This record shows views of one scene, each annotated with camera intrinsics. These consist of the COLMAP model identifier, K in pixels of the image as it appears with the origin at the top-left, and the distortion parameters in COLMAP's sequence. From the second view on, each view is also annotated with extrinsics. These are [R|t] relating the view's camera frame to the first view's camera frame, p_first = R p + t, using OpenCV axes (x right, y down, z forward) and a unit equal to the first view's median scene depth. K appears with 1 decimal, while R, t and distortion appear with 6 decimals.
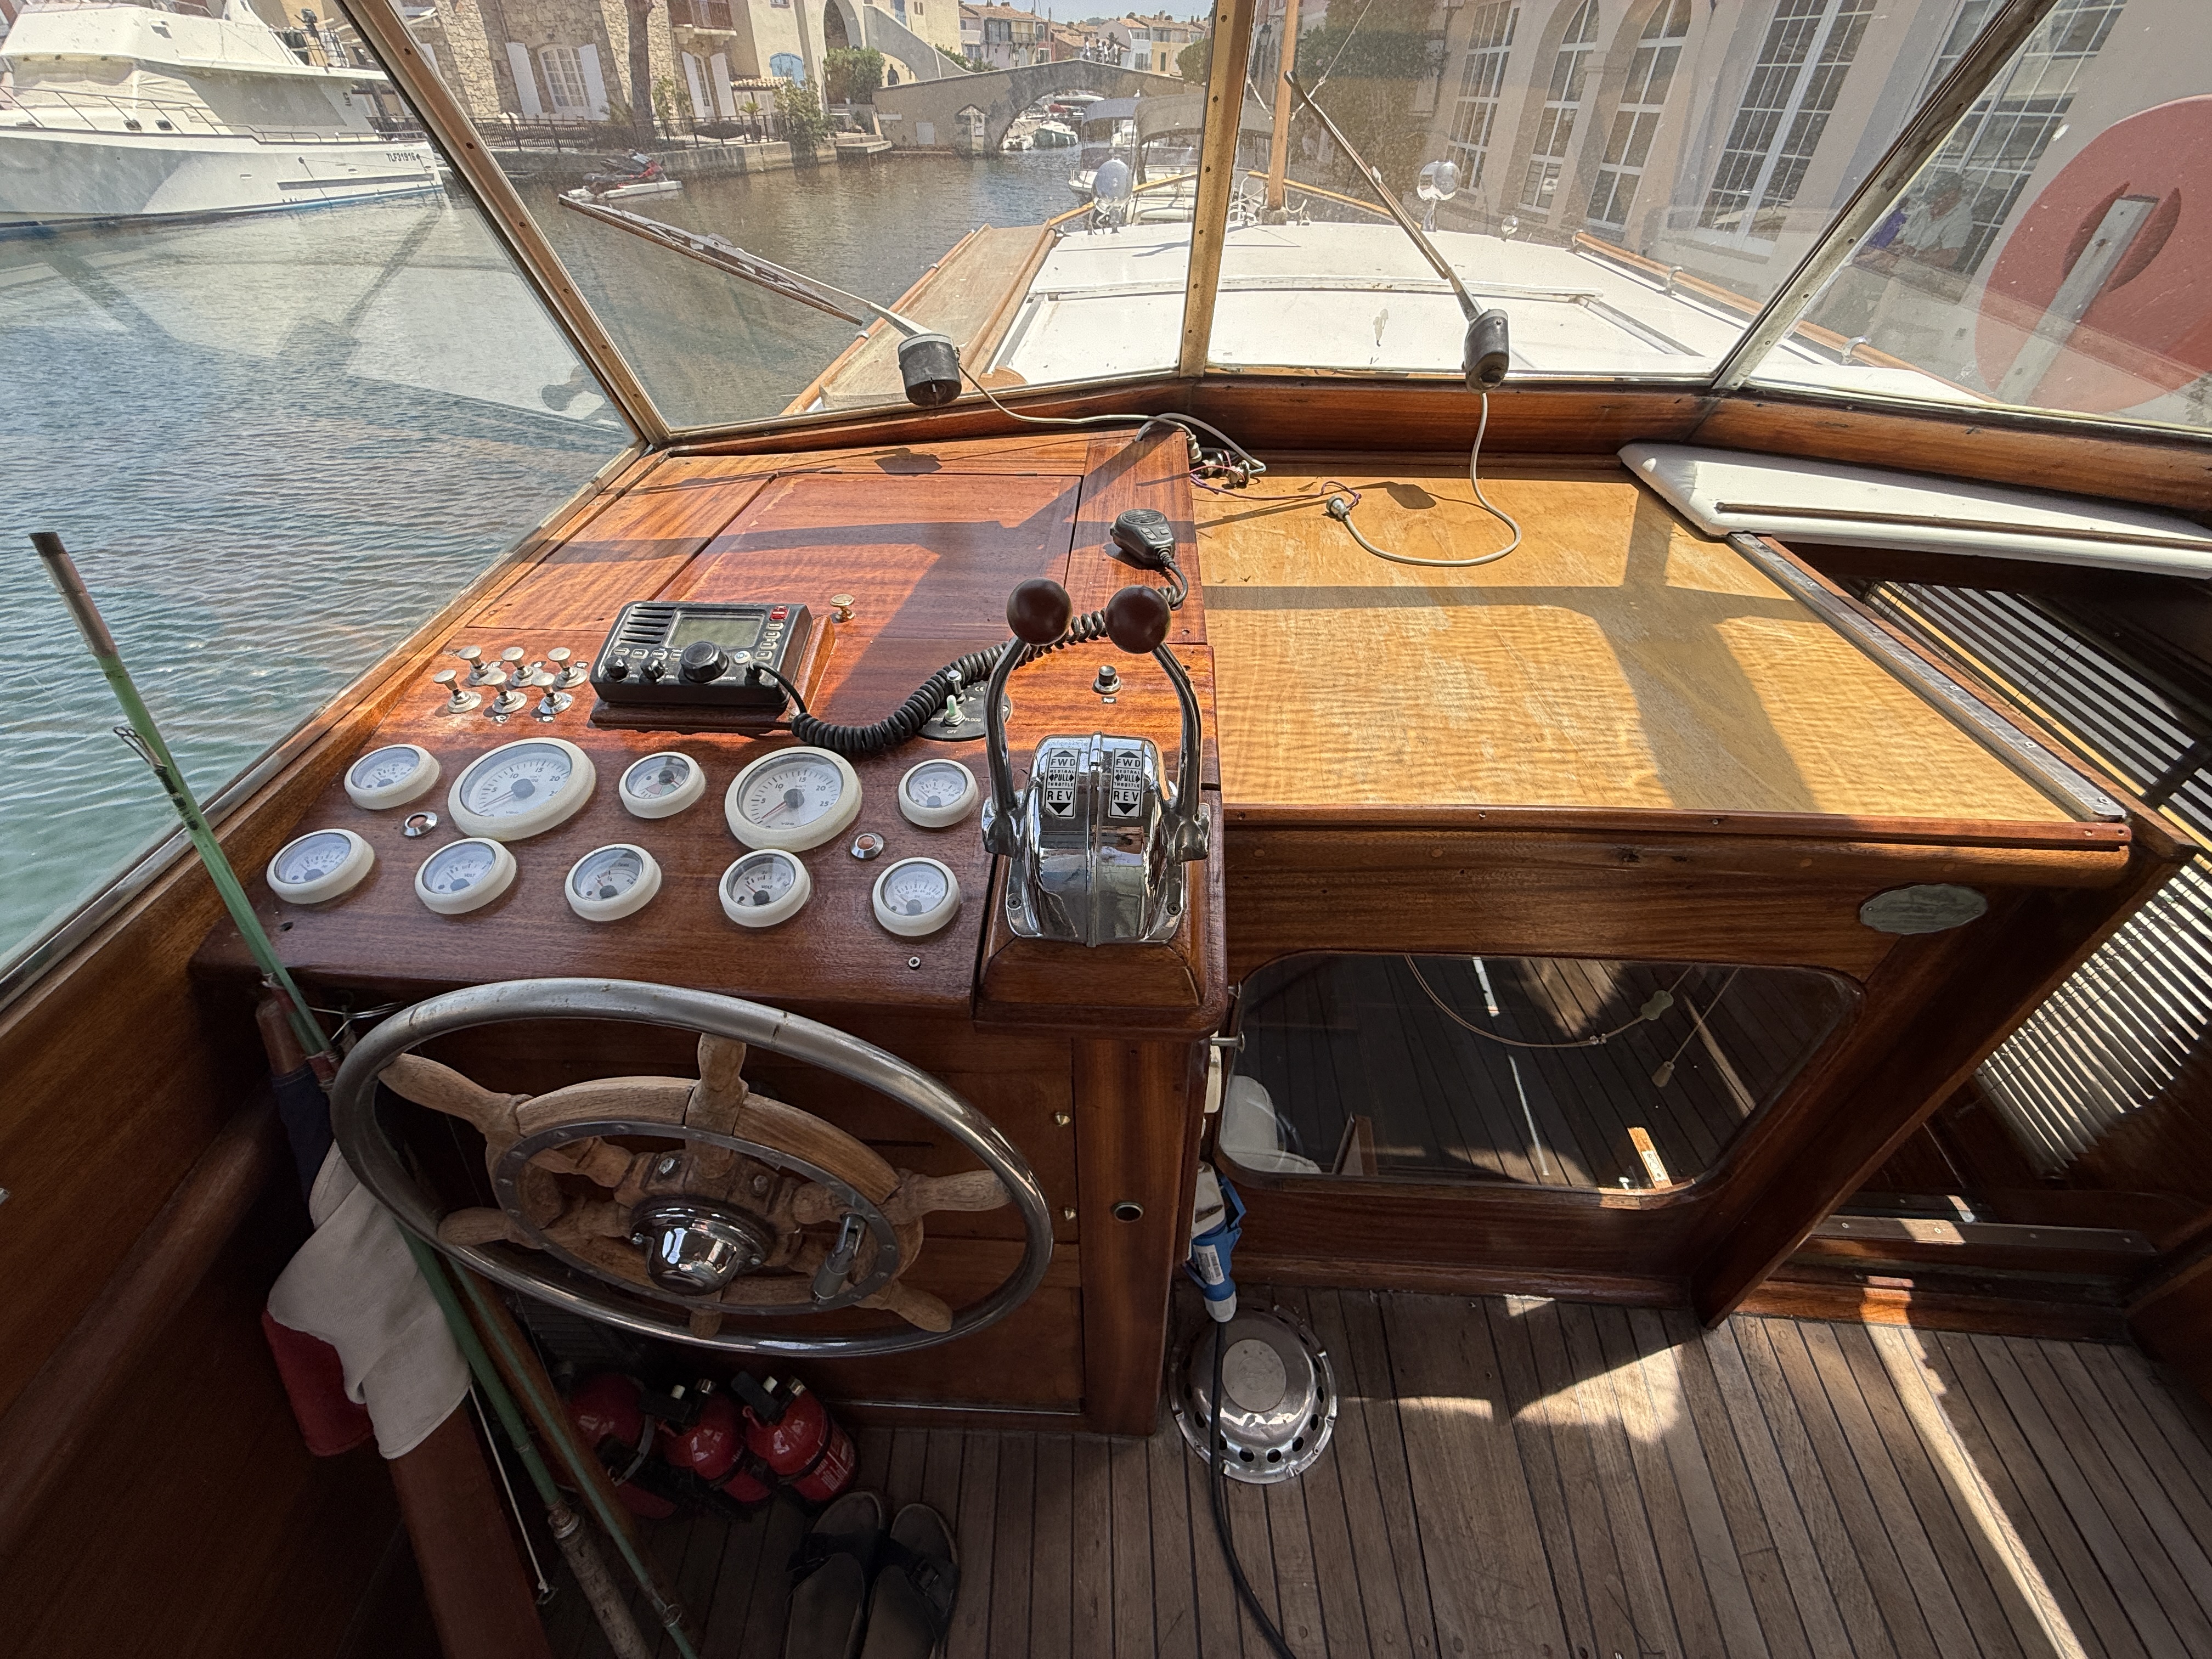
lens RADIAL K [[881.8, 0, 1112.2], [0, 881.8, 832.5], [0, 0, 1]] dist [-0.000294, 0.000567]
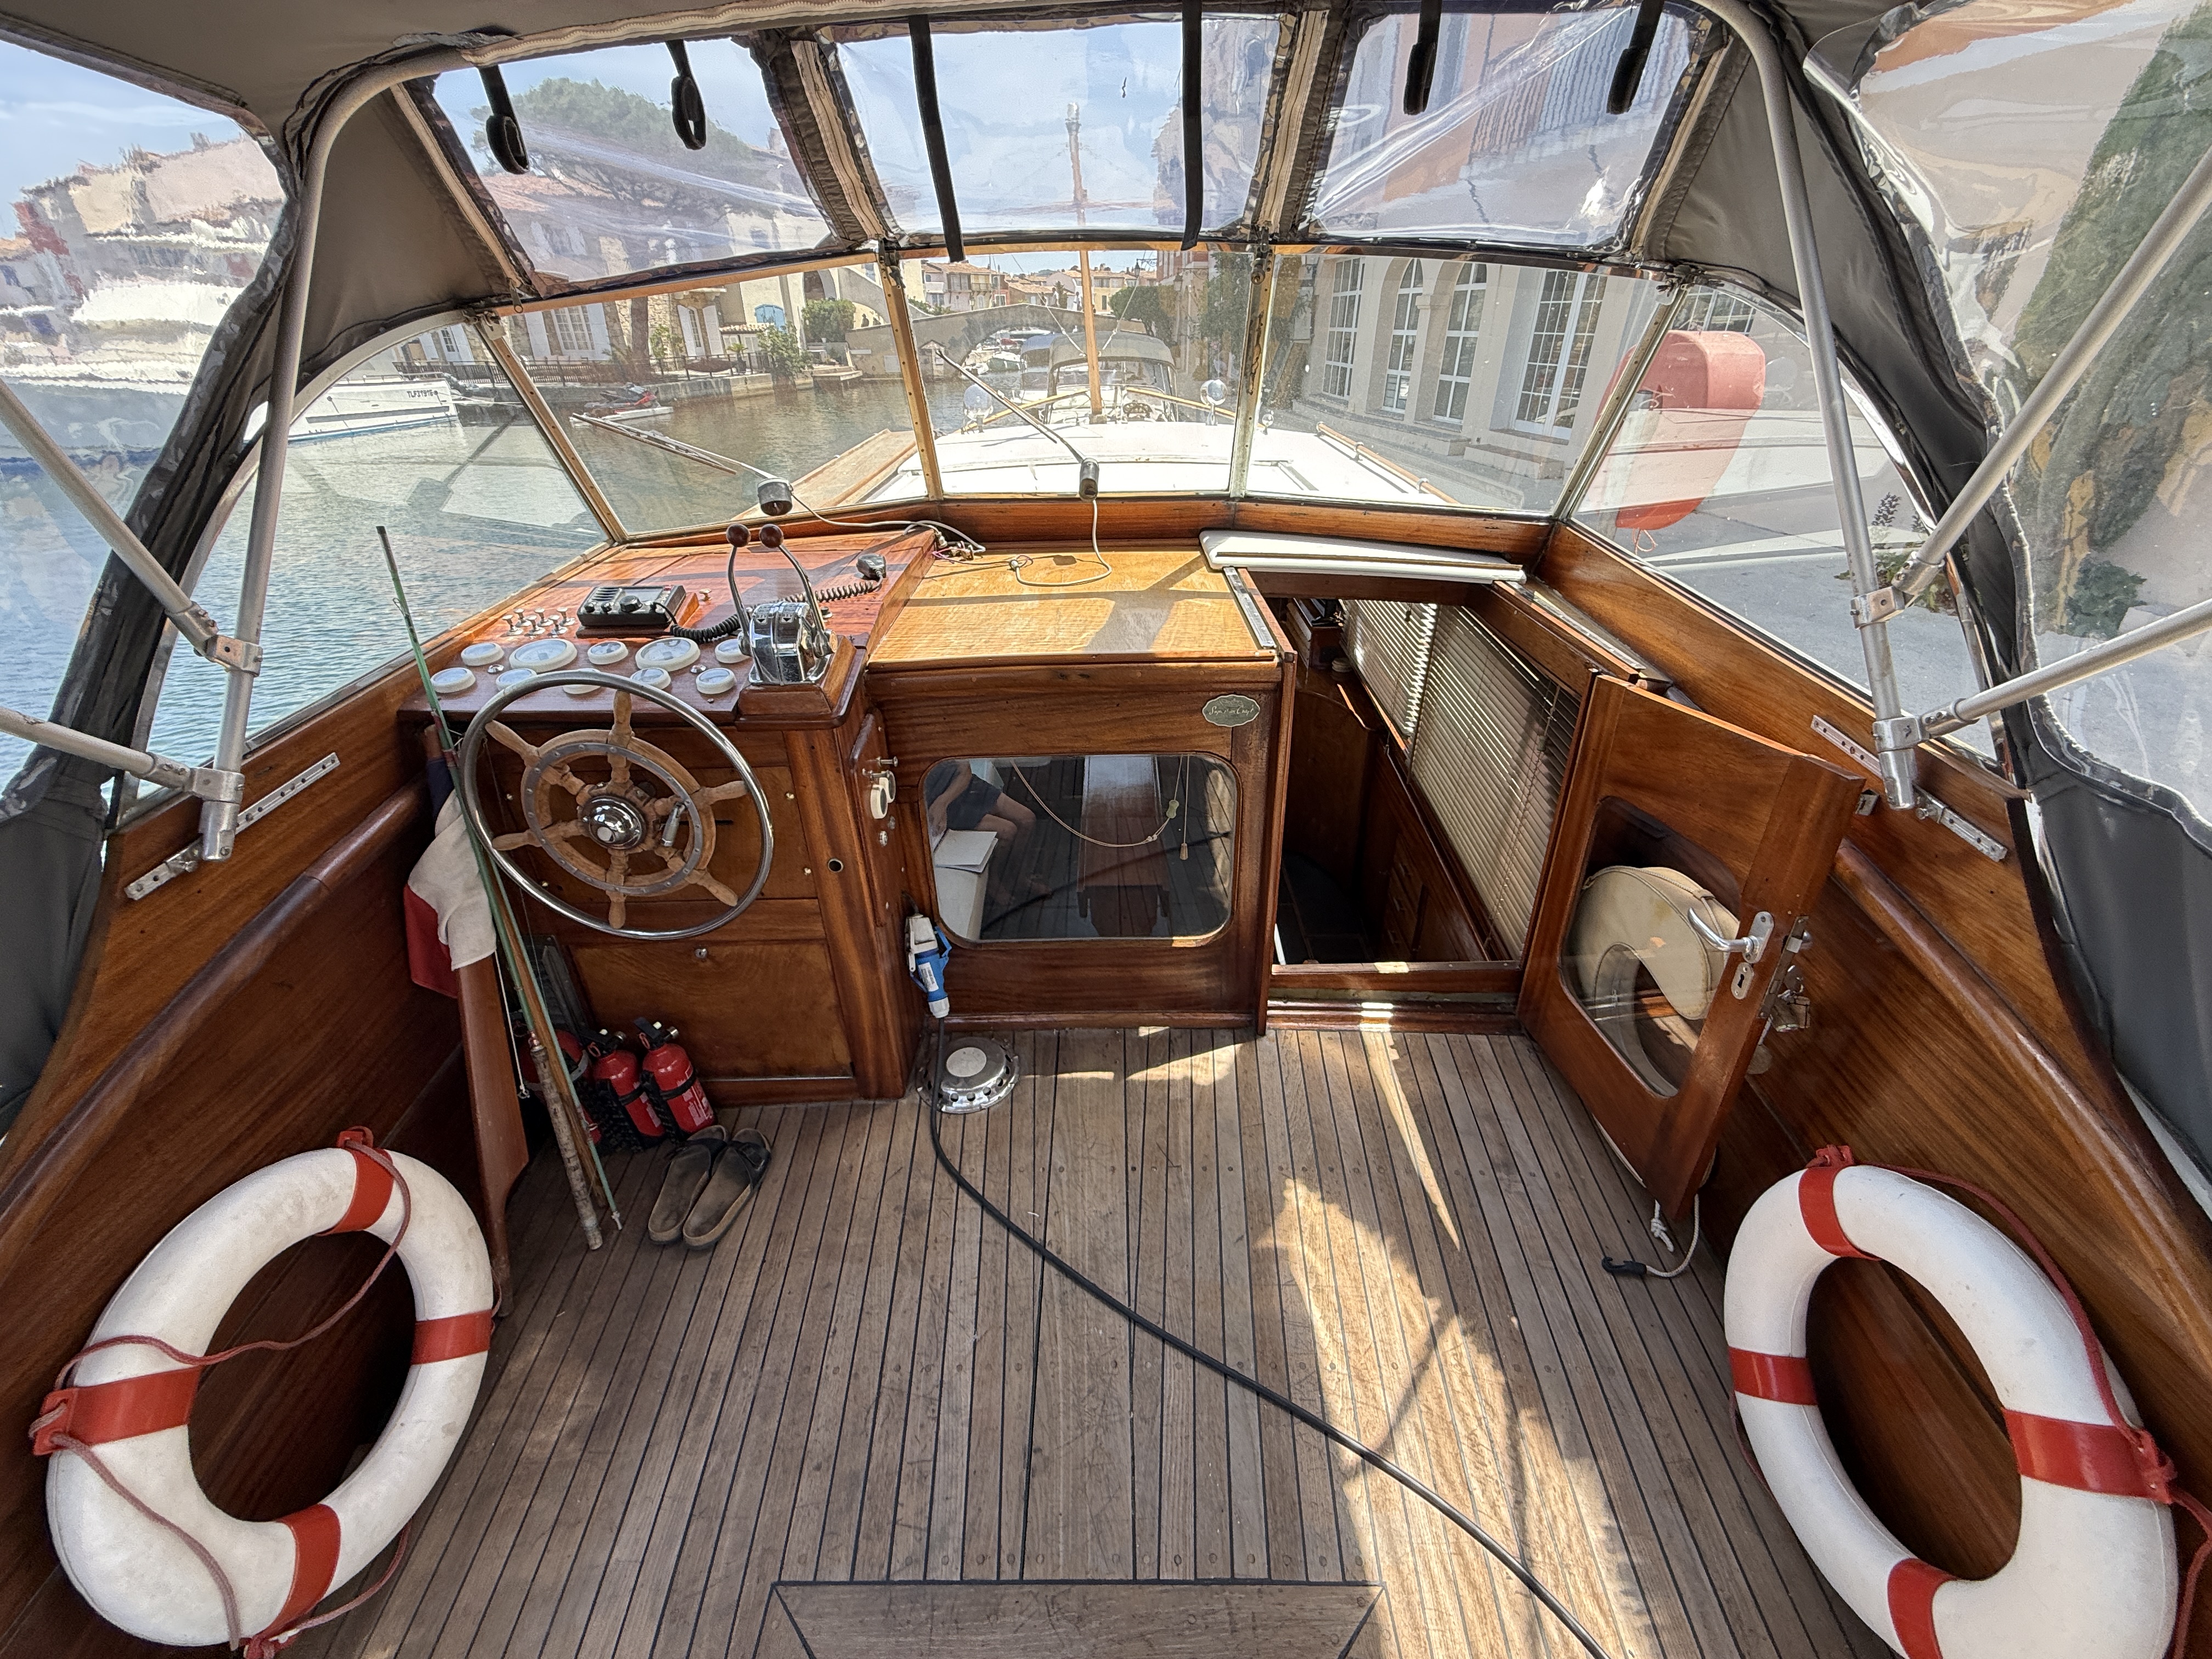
lens RADIAL K [[866.1, 0, 1106.0], [0, 866.1, 829.5], [0, 0, 1]] dist [0.002113, -0.000048]
pose [[0.998643, -0.040920, 0.032221, 0.367877], [0.045859, 0.984110, -0.171535, 0.461715], [-0.024690, 0.172779, 0.984651, -0.620421]]
